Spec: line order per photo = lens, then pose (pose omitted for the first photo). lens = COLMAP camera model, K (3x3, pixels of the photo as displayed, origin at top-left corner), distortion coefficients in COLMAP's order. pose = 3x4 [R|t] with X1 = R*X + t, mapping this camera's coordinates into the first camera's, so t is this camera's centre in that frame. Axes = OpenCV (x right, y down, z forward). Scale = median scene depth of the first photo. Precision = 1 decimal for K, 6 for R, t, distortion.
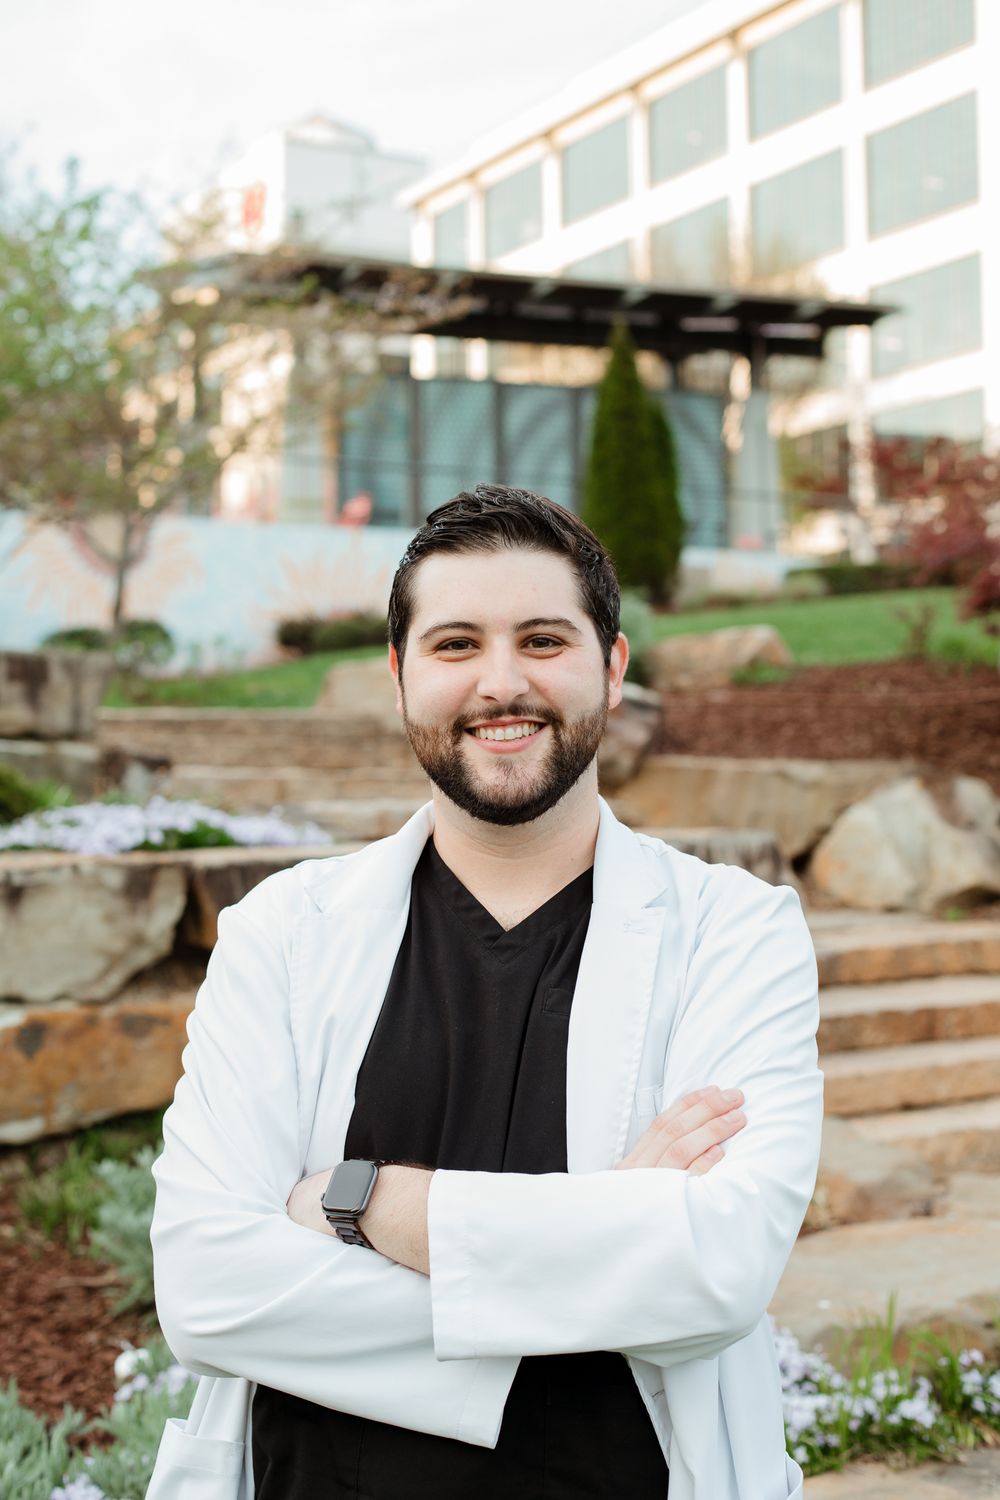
lens RADIAL K [[2132.4, 0, 500.0], [0, 2132.4, 750.0], [0, 0, 1]] dist [-0.129340, 0.023921]
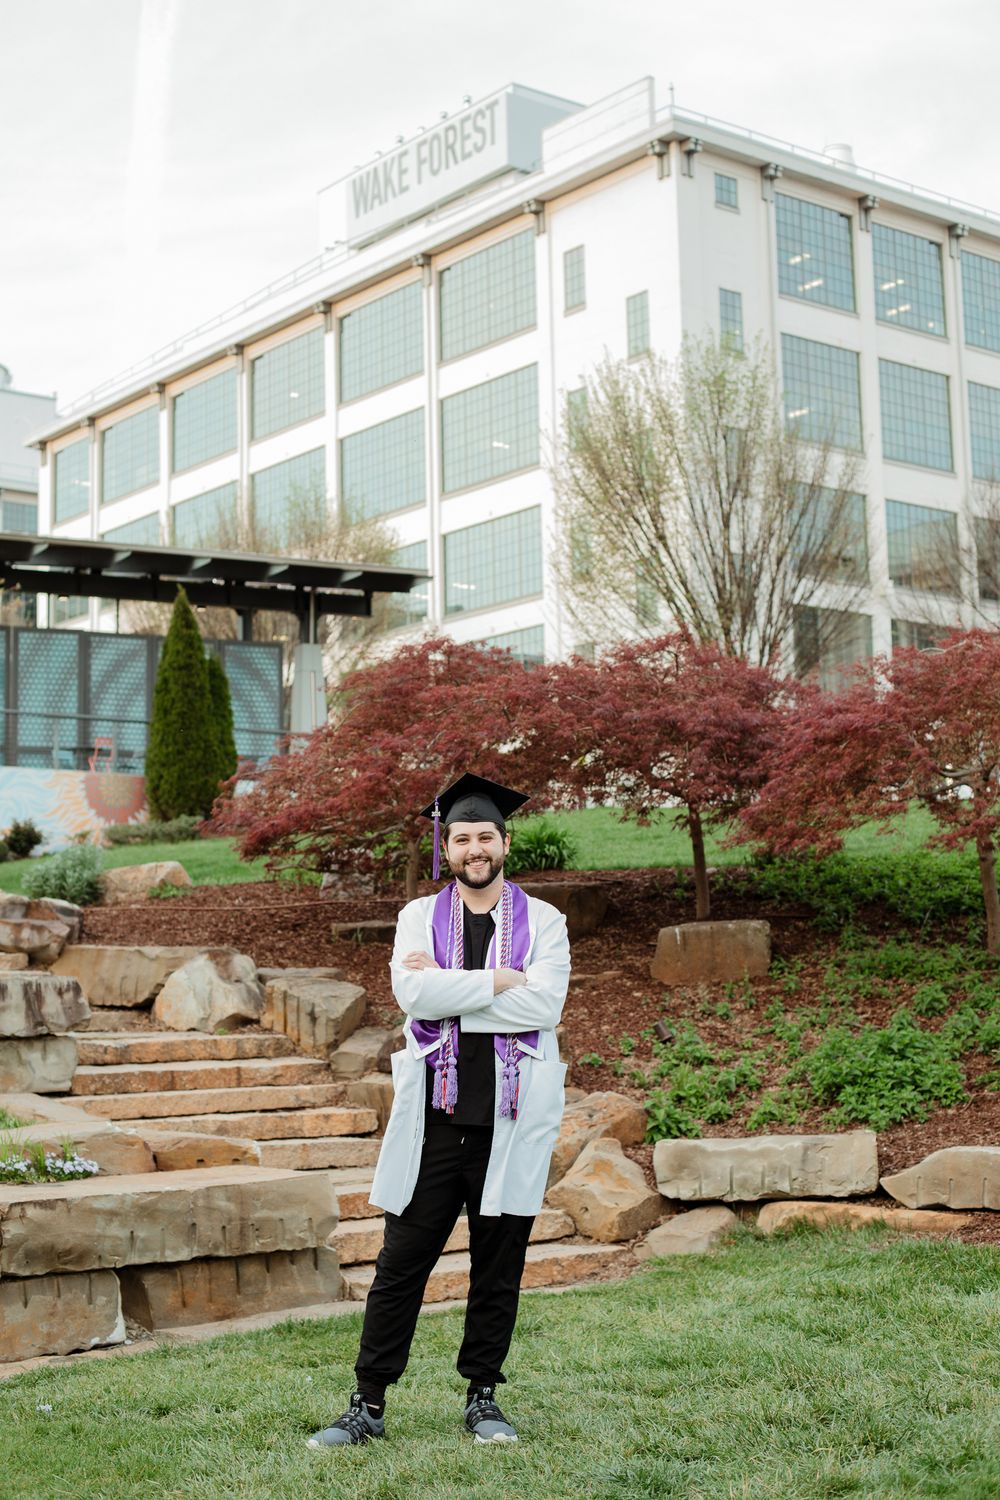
lens RADIAL K [[2132.4, 0, 500.0], [0, 2132.4, 750.0], [0, 0, 1]] dist [-0.129340, 0.023921]
pose [[0.985194, 0.010668, 0.171110, 0.027652], [0.006730, 0.994886, -0.100776, 0.004994], [-0.171310, 0.100435, 0.980084, -0.148102]]
